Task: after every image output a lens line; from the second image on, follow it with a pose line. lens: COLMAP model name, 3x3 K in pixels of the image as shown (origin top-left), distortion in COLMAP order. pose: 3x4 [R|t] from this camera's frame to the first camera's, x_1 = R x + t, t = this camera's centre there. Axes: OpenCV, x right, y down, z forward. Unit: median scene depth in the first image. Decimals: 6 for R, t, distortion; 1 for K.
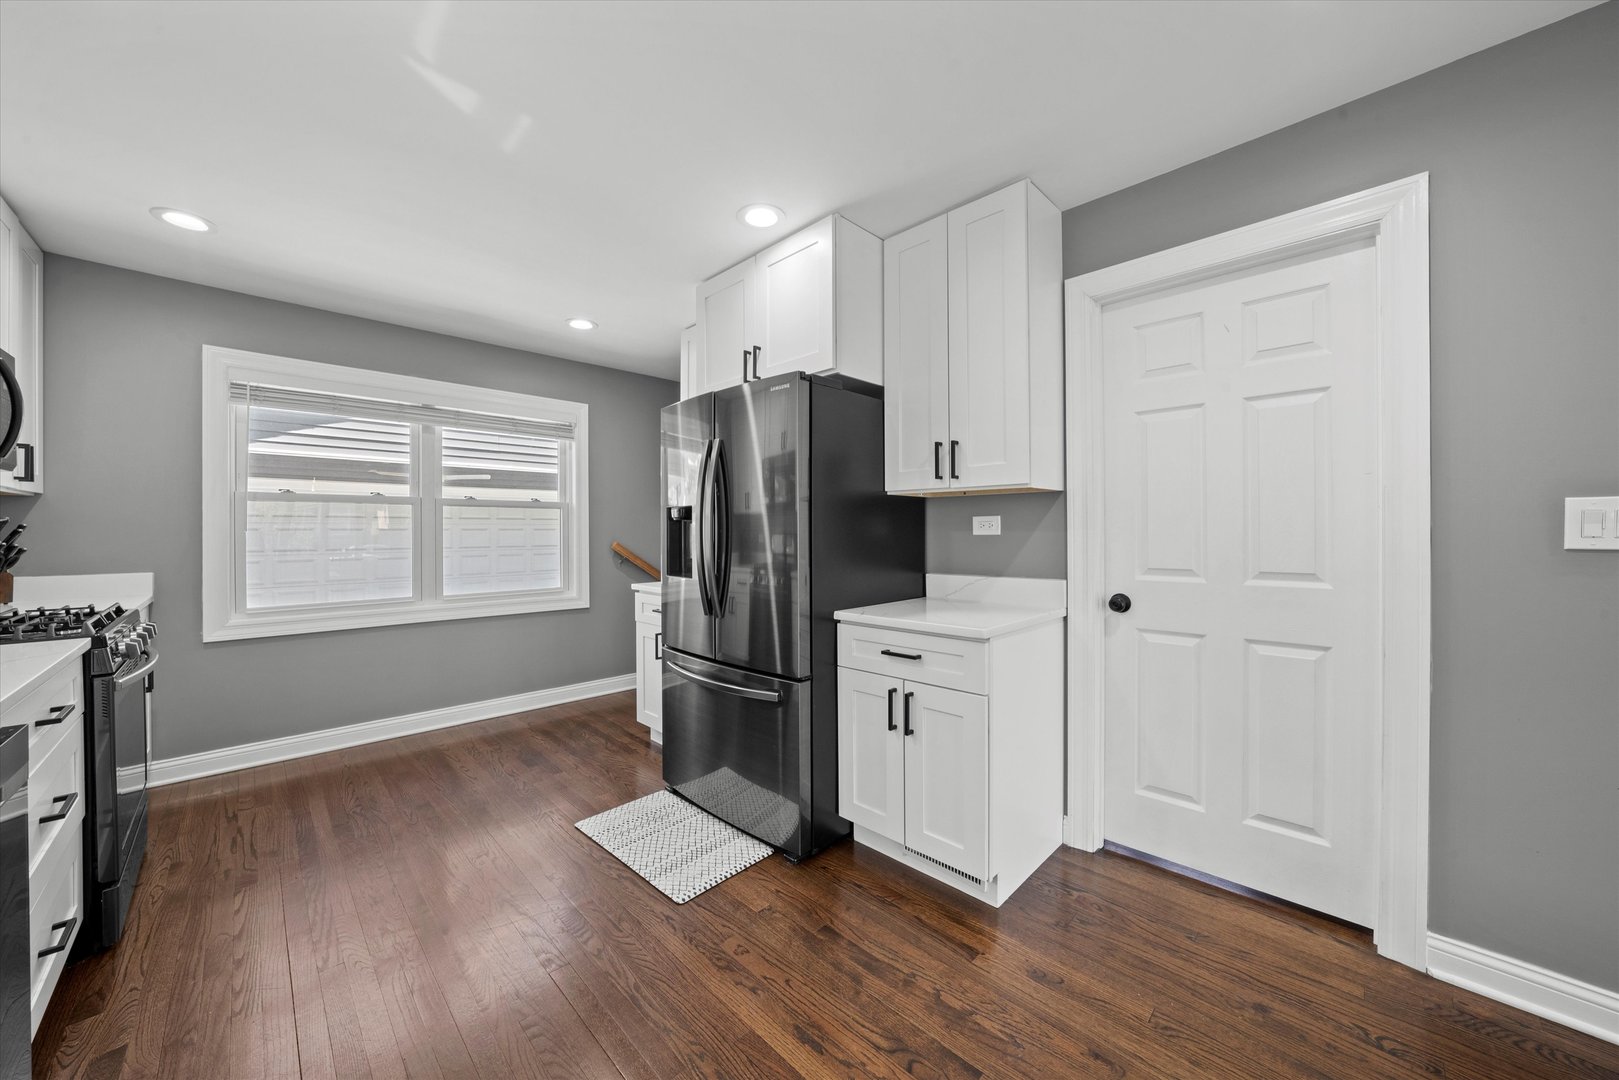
lens RADIAL K [[572.2, 0, 804.9], [0, 572.2, 536.1], [0, 0, 1]] dist [-0.025818, 0.002703]
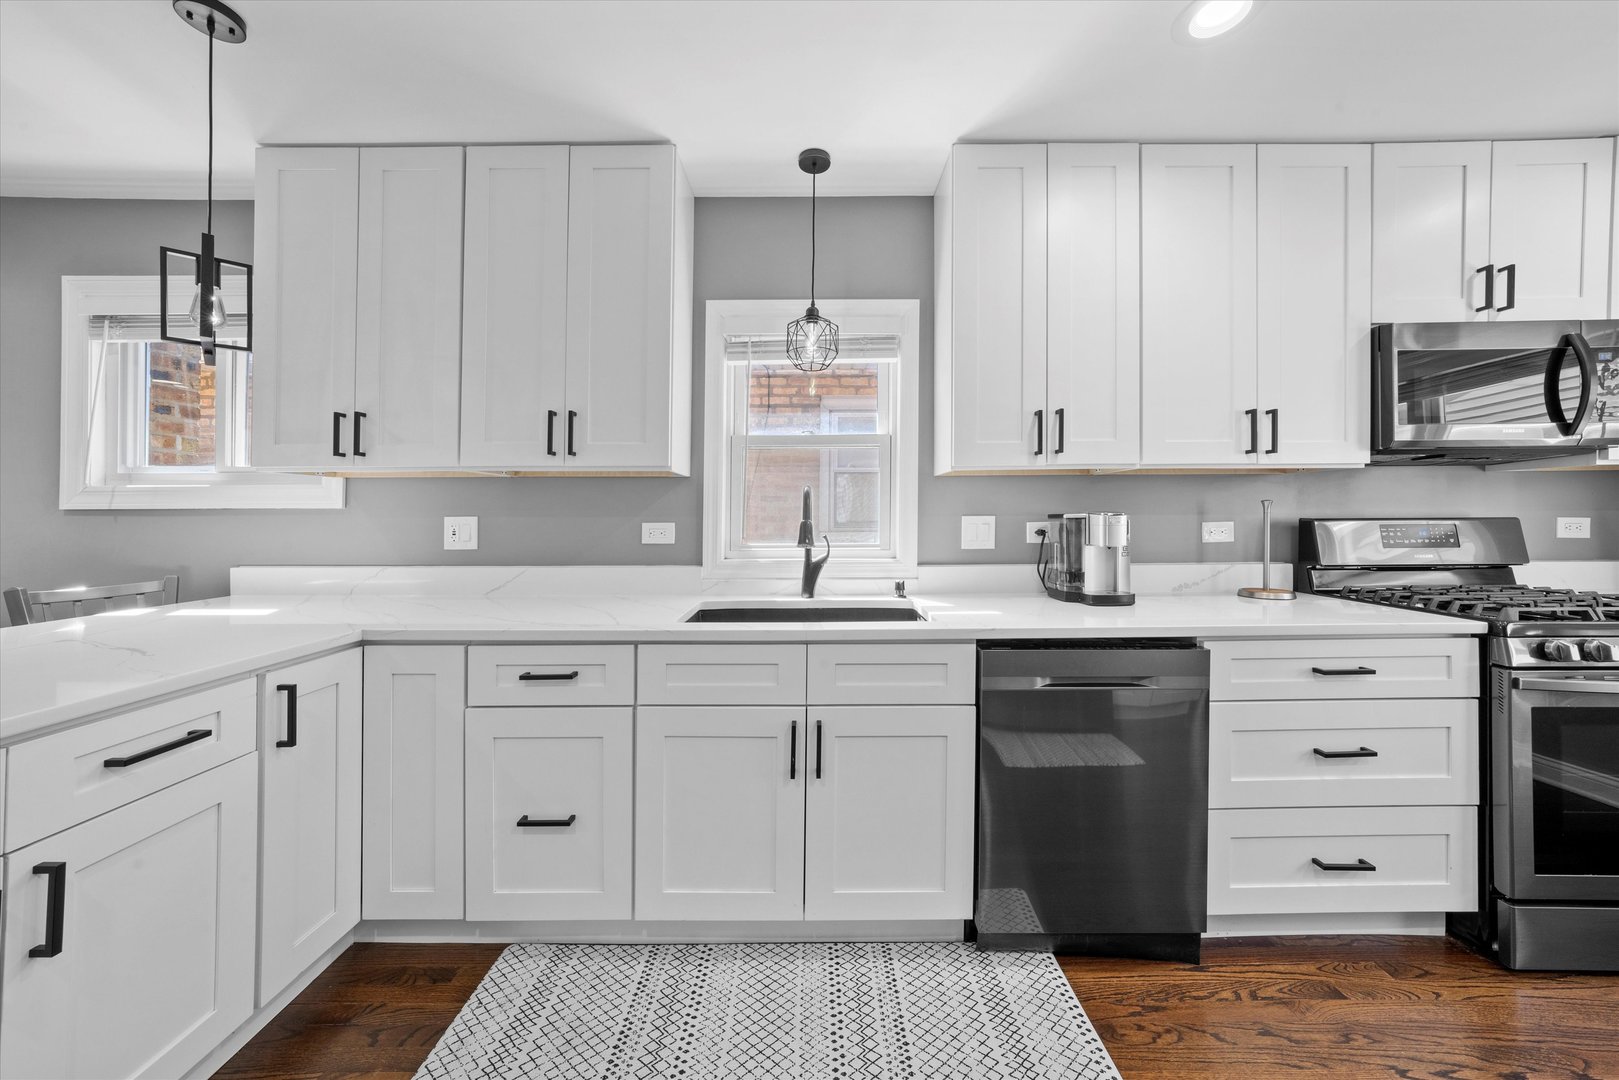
lens RADIAL K [[575.3, 0, 809.6], [0, 575.3, 510.6], [0, 0, 1]] dist [-0.005075, 0.000994]
pose [[-0.703377, 0.000380, -0.710817, 0.144928], [-0.000798, 0.999999, 0.001324, -0.008152], [0.710817, 0.001498, -0.703376, 0.528080]]
